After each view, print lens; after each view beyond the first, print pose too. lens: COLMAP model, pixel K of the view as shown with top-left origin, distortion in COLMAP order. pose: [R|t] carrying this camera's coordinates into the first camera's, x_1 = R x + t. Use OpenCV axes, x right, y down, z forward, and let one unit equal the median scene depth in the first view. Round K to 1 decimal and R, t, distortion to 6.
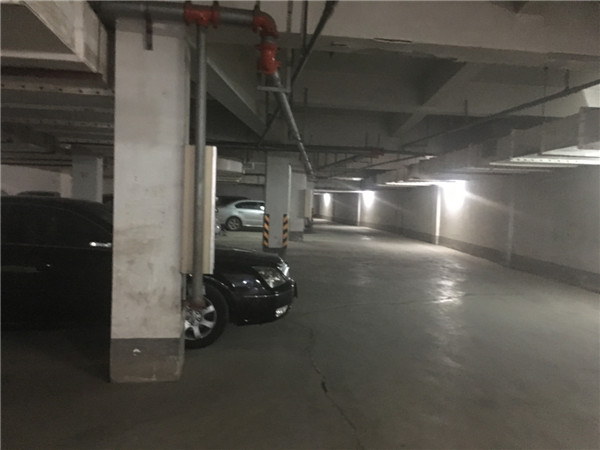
lens RADIAL K [[546.6, 0, 300.0], [0, 546.6, 225.0], [0, 0, 1]] dist [0.045428, -0.005074]
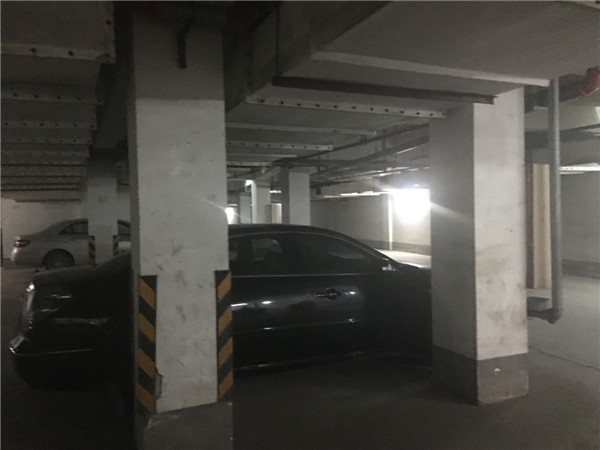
lens RADIAL K [[546.6, 0, 300.0], [0, 546.6, 225.0], [0, 0, 1]] dist [0.045428, -0.005074]
pose [[0.958444, -0.056362, 0.279659, -0.906906], [0.062413, 0.997969, -0.012775, -0.045006], [-0.278371, 0.029698, 0.960014, 0.125531]]
